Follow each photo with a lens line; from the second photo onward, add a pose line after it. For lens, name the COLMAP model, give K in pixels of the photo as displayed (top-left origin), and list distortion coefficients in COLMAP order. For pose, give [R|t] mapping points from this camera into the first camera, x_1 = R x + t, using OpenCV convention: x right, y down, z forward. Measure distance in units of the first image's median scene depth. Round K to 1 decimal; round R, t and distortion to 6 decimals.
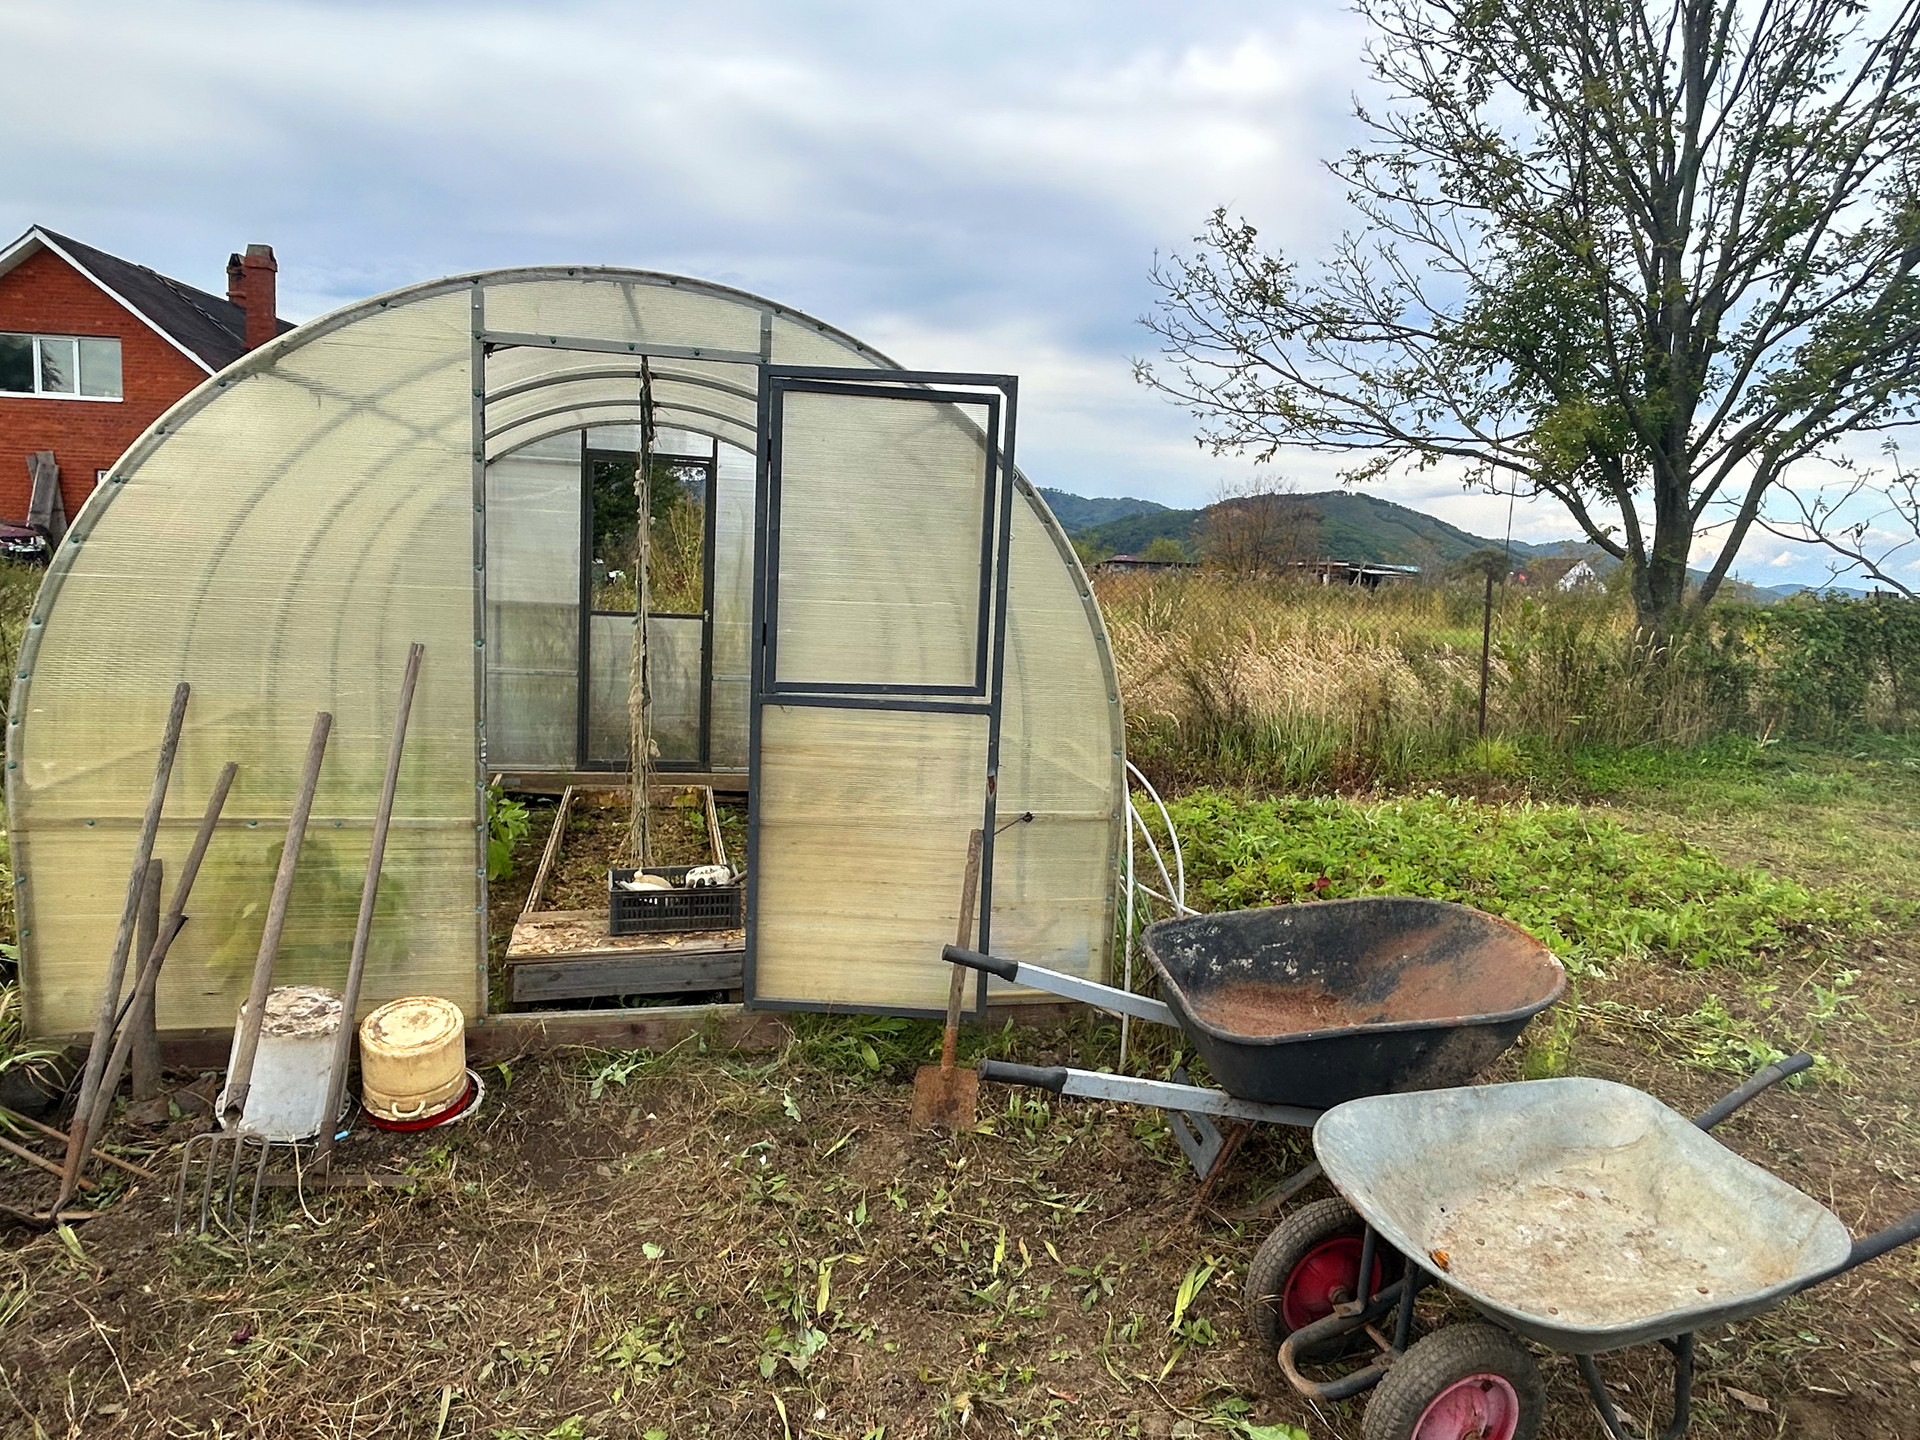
lens RADIAL K [[1205.1, 0, 960.0], [0, 1205.1, 720.0], [0, 0, 1]] dist [-0.000802, 0.000058]
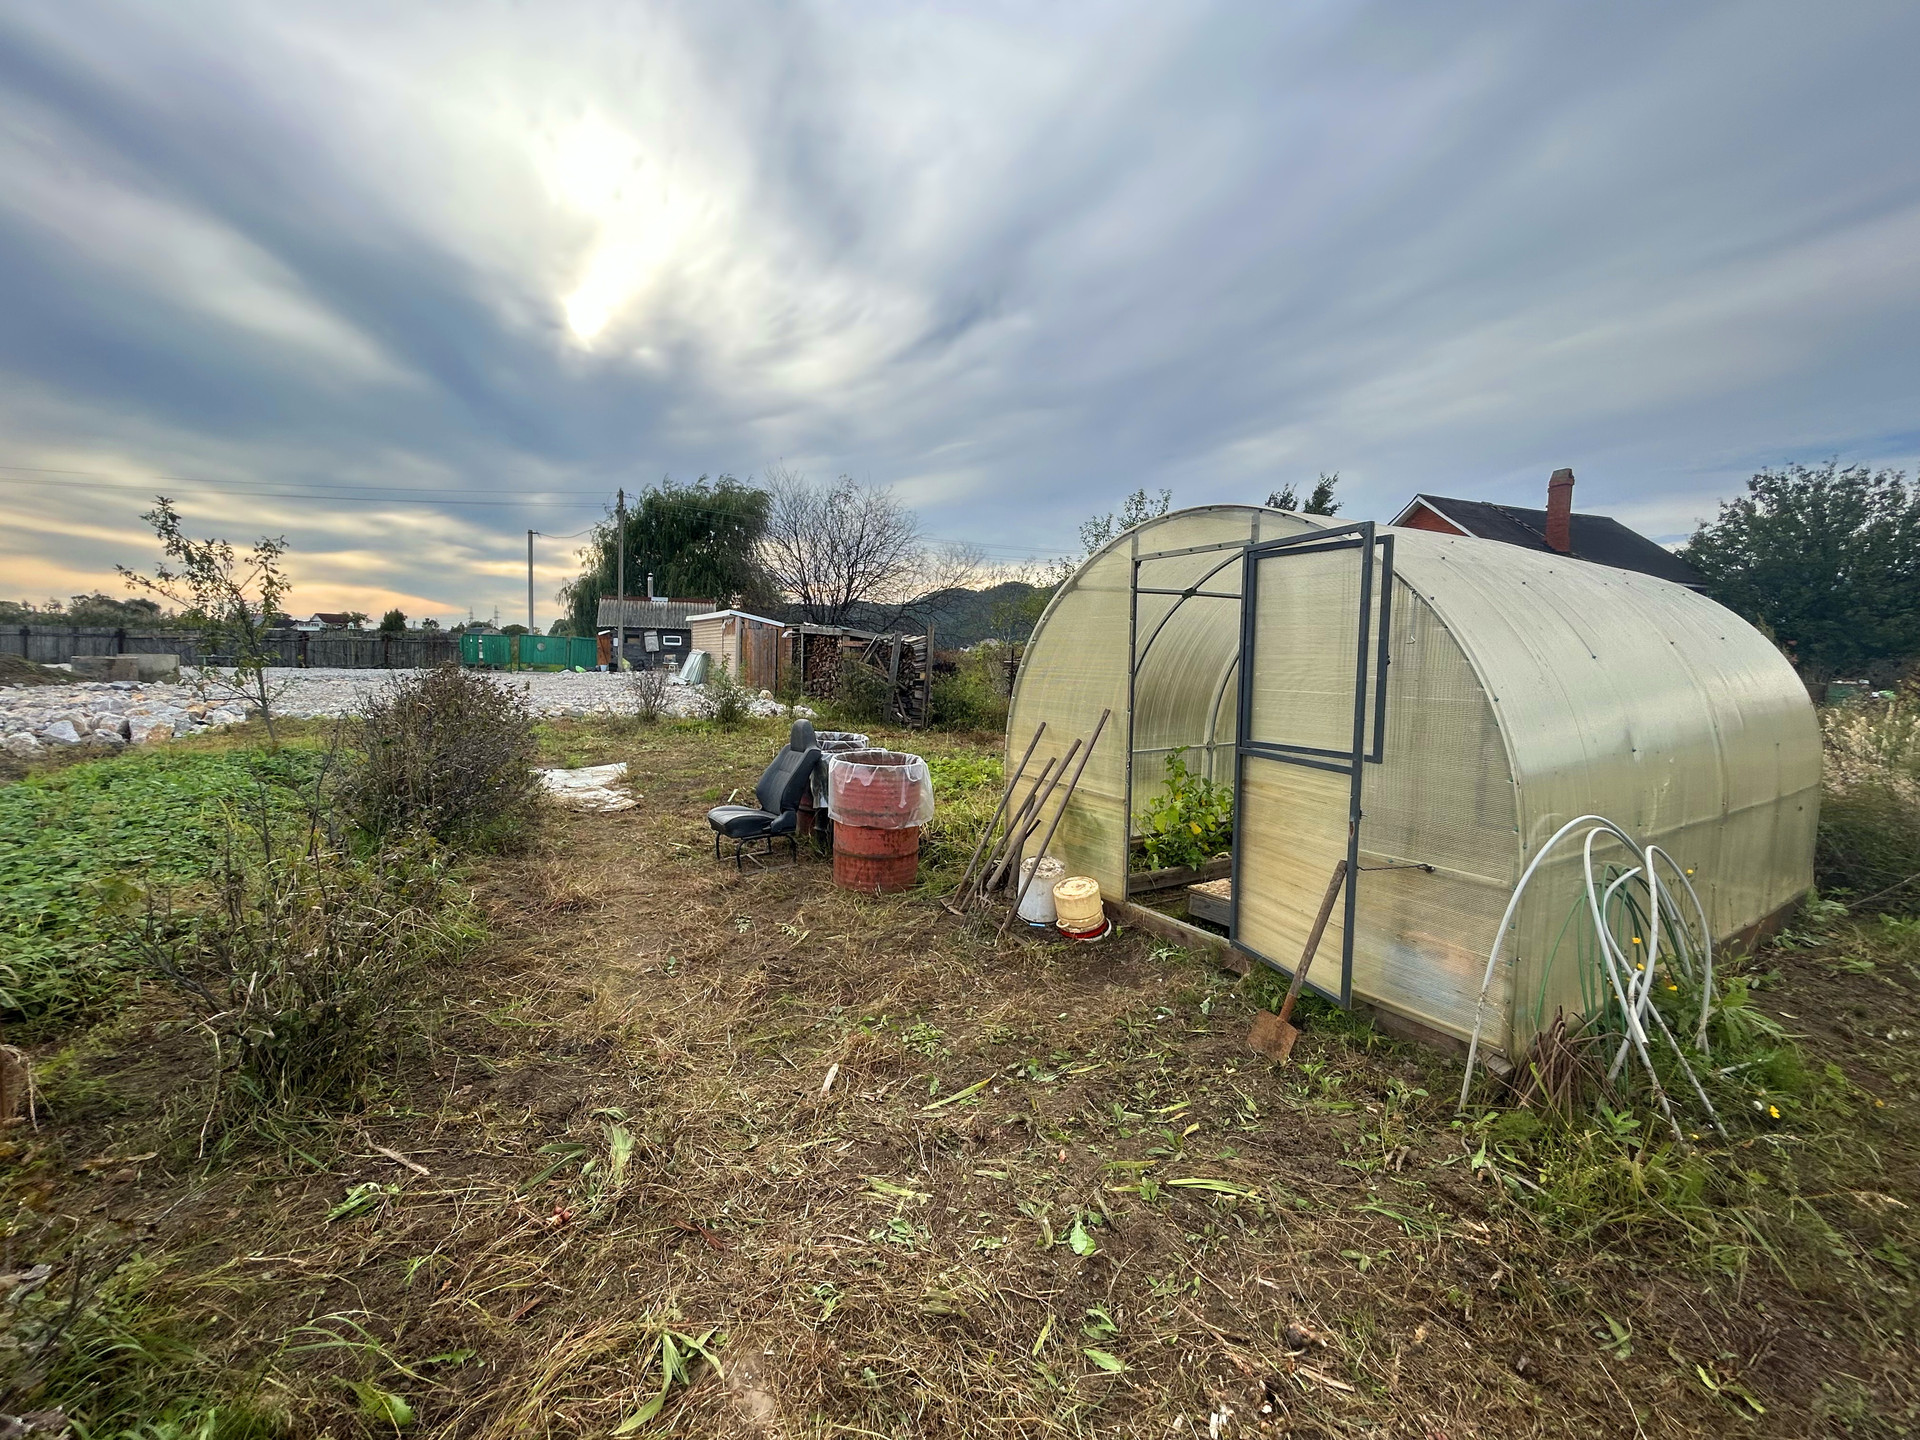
lens RADIAL K [[766.9, 0, 960.0], [0, 766.9, 720.0], [0, 0, 1]] dist [0.001669, -0.000783]
pose [[0.316369, 0.037484, -0.947895, 0.694715], [-0.121230, 0.992624, -0.001209, -0.011081], [0.940858, 0.115296, 0.318579, 0.323104]]
